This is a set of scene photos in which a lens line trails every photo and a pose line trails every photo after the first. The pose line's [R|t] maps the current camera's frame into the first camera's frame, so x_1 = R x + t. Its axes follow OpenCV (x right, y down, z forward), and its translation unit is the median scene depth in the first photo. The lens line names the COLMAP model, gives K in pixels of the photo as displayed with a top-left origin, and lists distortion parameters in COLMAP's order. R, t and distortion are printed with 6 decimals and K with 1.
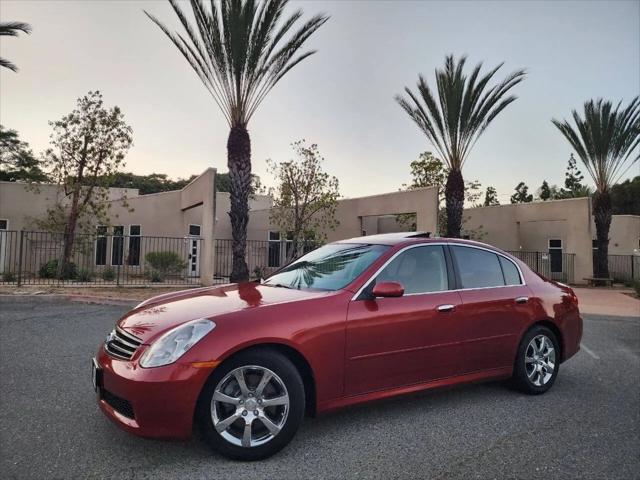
lens RADIAL K [[426.7, 0, 322.4], [0, 426.7, 237.4], [0, 0, 1]] dist [0.075143, -0.068705]
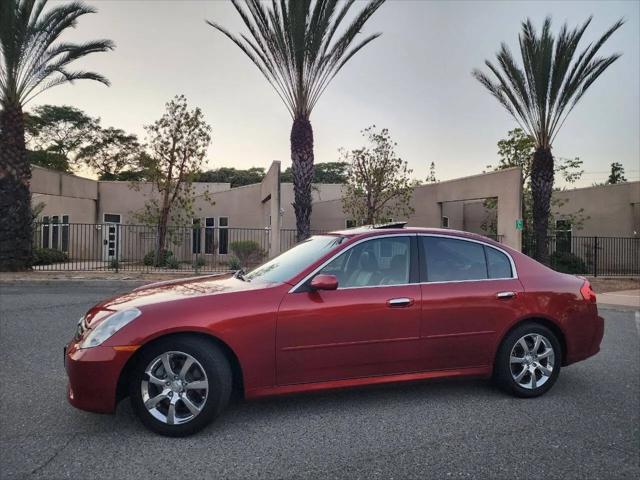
lens RADIAL K [[426.7, 0, 319.9], [0, 426.7, 247.9], [0, 0, 1]] dist [0.075143, -0.068705]
pose [[0.972348, -0.004643, -0.233490, 0.058589], [0.016862, 0.998589, 0.050364, -0.001304], [0.232927, -0.052909, 0.971054, 0.006154]]
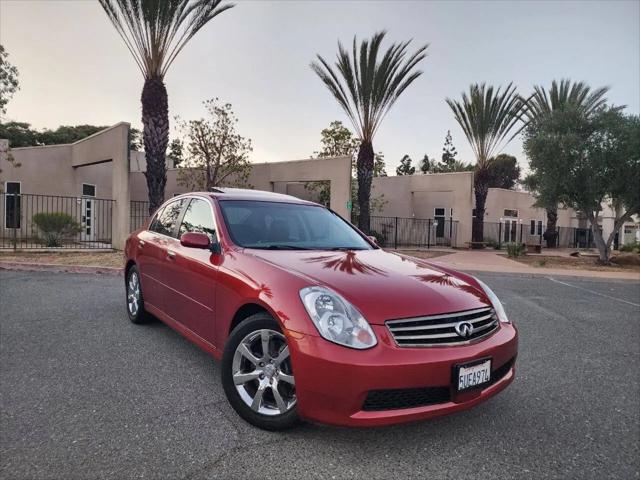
lens RADIAL K [[426.7, 0, 318.6], [0, 426.7, 242.5], [0, 0, 1]] dist [0.075143, -0.068705]
pose [[0.969631, 0.000072, 0.244574, -0.055773], [-0.022485, 0.995791, 0.088848, 0.001669], [-0.243538, -0.091648, 0.965551, -0.012674]]
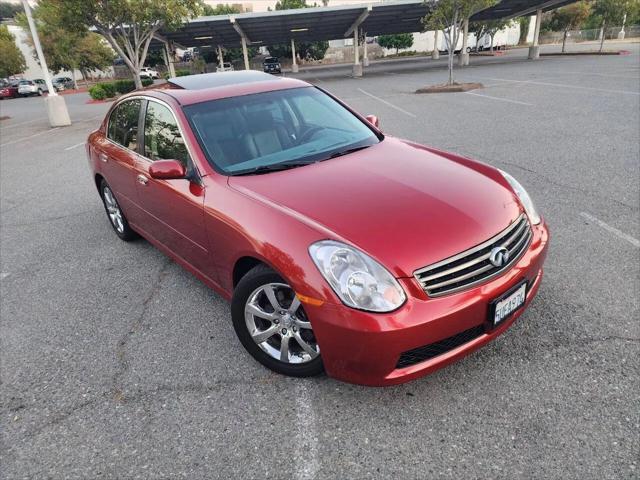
lens RADIAL K [[426.7, 0, 318.2], [0, 426.7, 244.9], [0, 0, 1]] dist [0.075143, -0.068705]
pose [[0.946812, -0.225259, 0.229794, -0.052792], [0.100395, 0.885258, 0.454135, -0.019582], [-0.305725, -0.406911, 0.860788, 0.014767]]
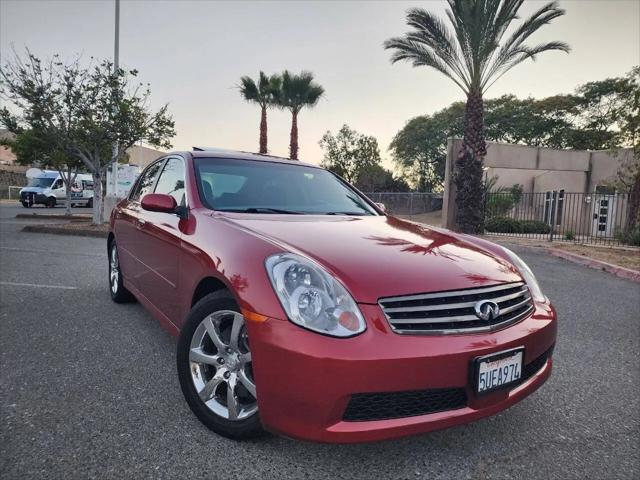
lens RADIAL K [[426.7, 0, 321.3], [0, 426.7, 239.5], [0, 0, 1]] dist [0.075143, -0.068705]
pose [[0.979438, -0.011731, 0.201405, -0.038888], [-0.014077, 0.991901, 0.126232, 0.009905], [-0.201255, -0.126472, 0.971340, 0.012579]]
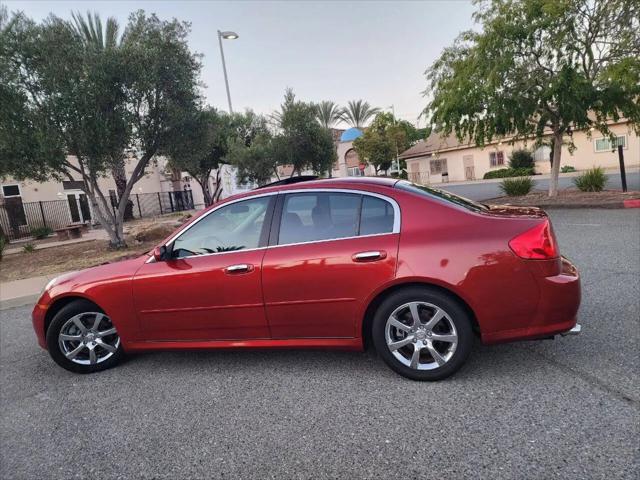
lens RADIAL K [[426.7, 0, 319.9], [0, 426.7, 235.5], [0, 0, 1]] dist [0.075143, -0.068705]
pose [[0.522334, -0.191579, 0.830942, 0.298963], [0.083908, 0.981255, 0.173489, 0.004787], [-0.848603, -0.020897, 0.528618, 0.081552]]
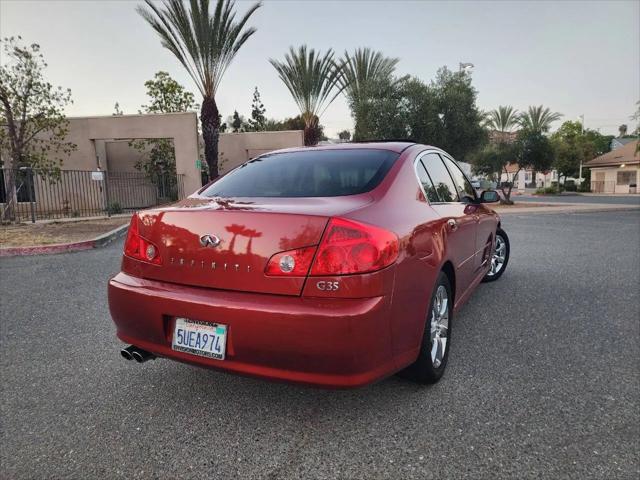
lens RADIAL K [[426.7, 0, 323.4], [0, 426.7, 243.9], [0, 0, 1]] dist [0.075143, -0.068705]
pose [[0.765606, -0.123330, 0.631377, -0.154105], [0.006383, 0.982859, 0.184246, 0.000844], [-0.643278, -0.137030, 0.753270, -0.005370]]
